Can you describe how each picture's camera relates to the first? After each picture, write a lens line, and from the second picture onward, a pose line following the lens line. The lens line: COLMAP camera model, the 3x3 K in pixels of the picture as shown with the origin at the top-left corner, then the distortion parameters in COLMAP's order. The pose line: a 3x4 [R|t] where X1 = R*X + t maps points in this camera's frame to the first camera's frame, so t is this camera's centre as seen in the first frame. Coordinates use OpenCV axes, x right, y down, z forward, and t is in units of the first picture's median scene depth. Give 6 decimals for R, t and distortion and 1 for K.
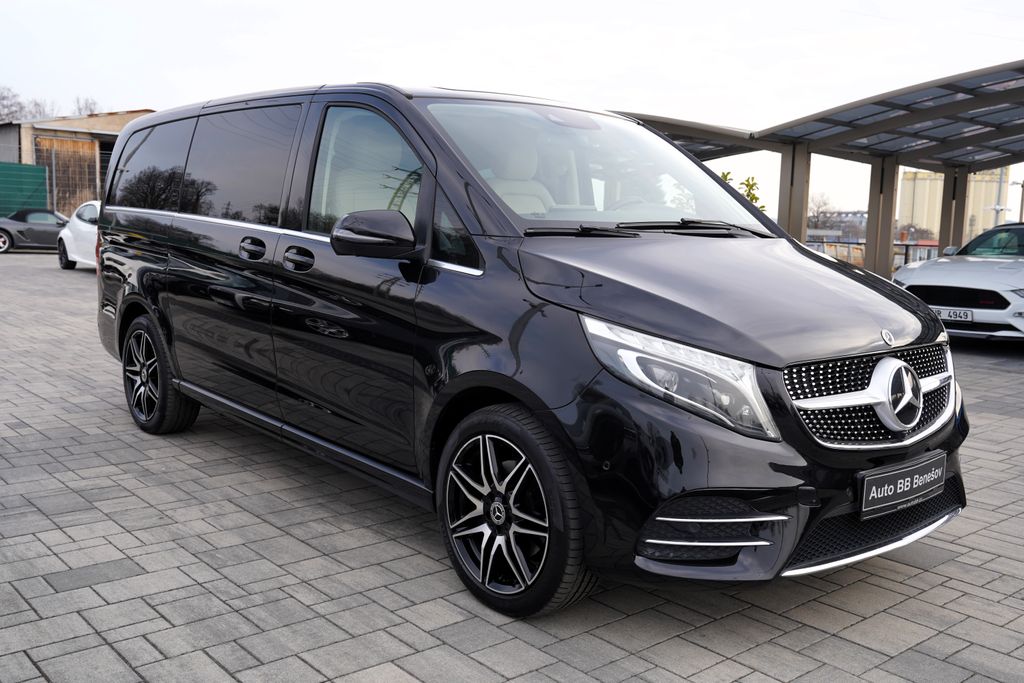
lens RADIAL K [[971.3, 0, 512.0], [0, 971.3, 341.5], [0, 0, 1]] dist [-0.012836, 0.103181]
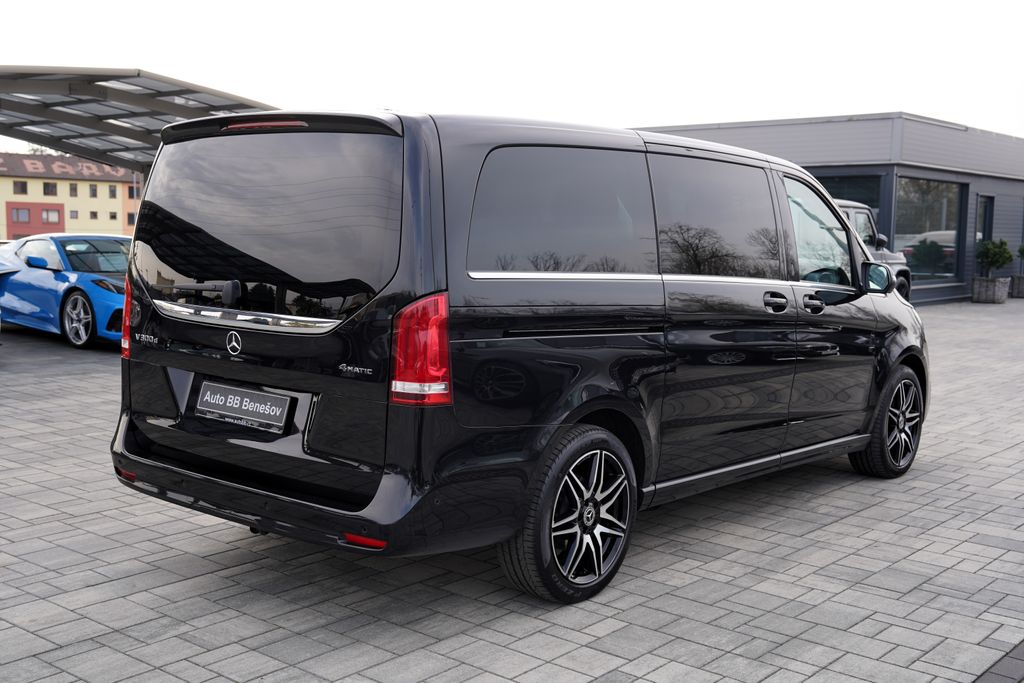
lens RADIAL K [[1130.6, 0, 512.0], [0, 1130.6, 341.5], [0, 0, 1]] dist [0.079198, 0.019513]
pose [[-0.177228, -0.127388, 0.975891, -1.726639], [0.095565, 0.984674, 0.145890, -0.315284], [-0.979519, 0.119117, -0.162338, 1.793366]]
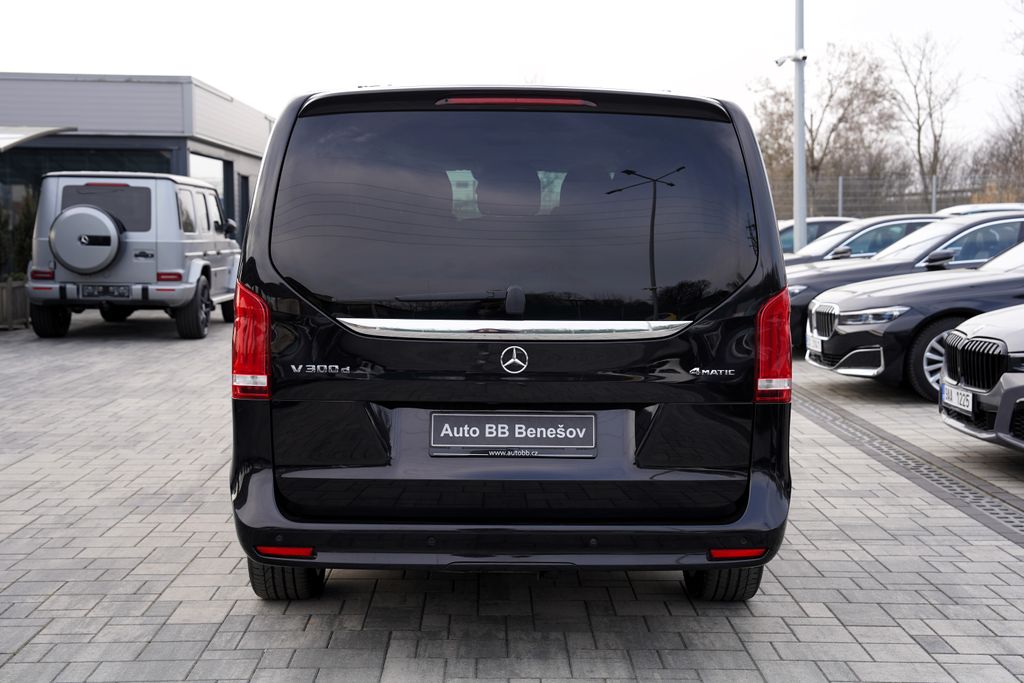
lens RADIAL K [[1406.0, 0, 514.4], [0, 1406.0, 367.0], [0, 0, 1]] dist [0.014438, 0.629675]
pose [[-0.776468, -0.091825, 0.623430, -1.303914], [0.054860, 0.975720, 0.212041, -0.420031], [-0.627764, 0.198844, -0.752578, 2.779038]]
